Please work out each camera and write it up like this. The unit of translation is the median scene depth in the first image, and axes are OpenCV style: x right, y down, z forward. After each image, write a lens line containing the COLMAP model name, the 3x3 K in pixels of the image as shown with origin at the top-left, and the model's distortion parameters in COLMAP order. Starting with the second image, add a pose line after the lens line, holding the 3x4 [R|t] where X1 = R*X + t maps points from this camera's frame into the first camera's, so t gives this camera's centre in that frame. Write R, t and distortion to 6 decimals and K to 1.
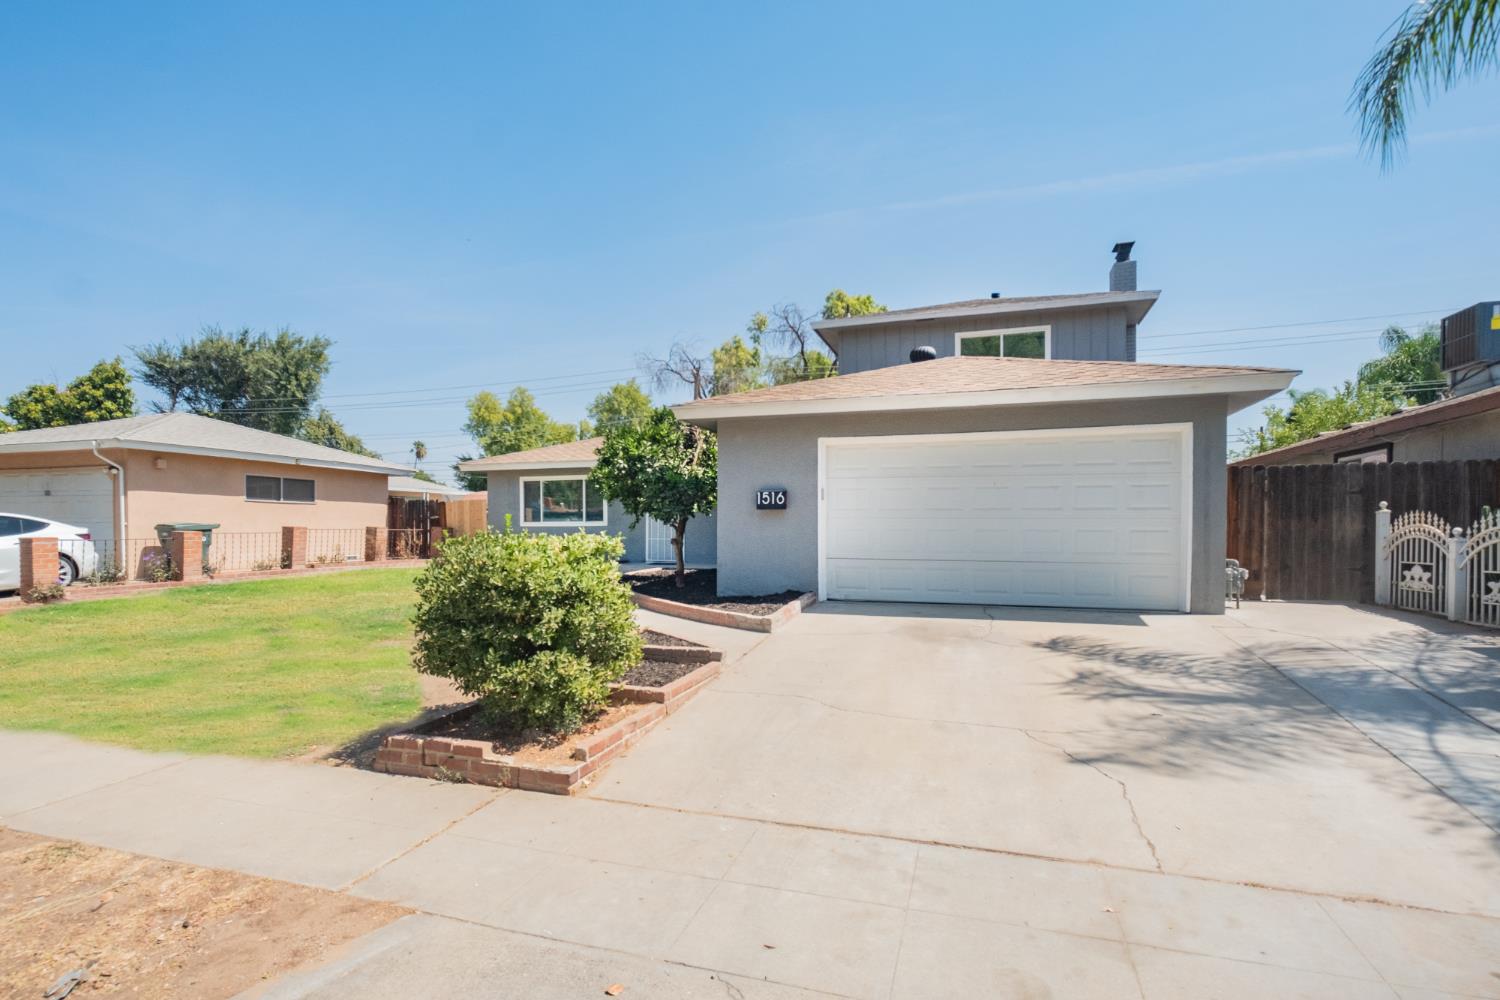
lens RADIAL K [[749.1, 0, 738.3], [0, 749.1, 546.5], [0, 0, 1]] dist [-0.012108, 0.004752]
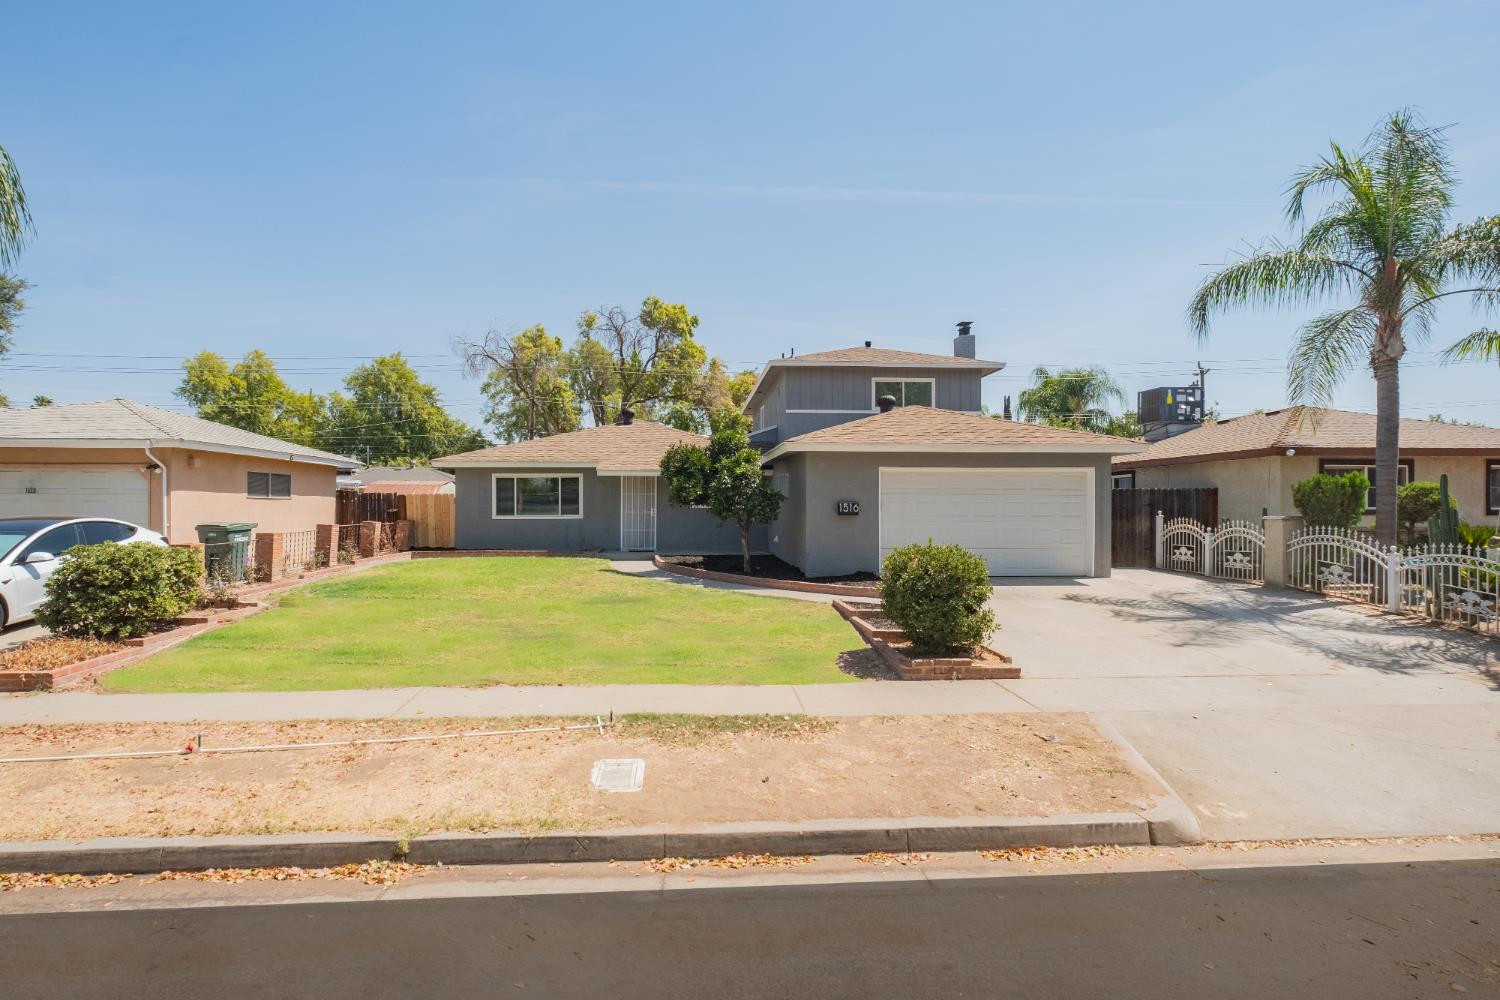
lens RADIAL K [[749.1, 0, 736.9], [0, 749.1, 502.7], [0, 0, 1]] dist [-0.012108, 0.004752]
pose [[0.921917, 0.001686, 0.387384, -0.539104], [0.007869, 0.999703, -0.023079, -0.032612], [-0.387308, 0.024326, 0.921629, -0.183298]]
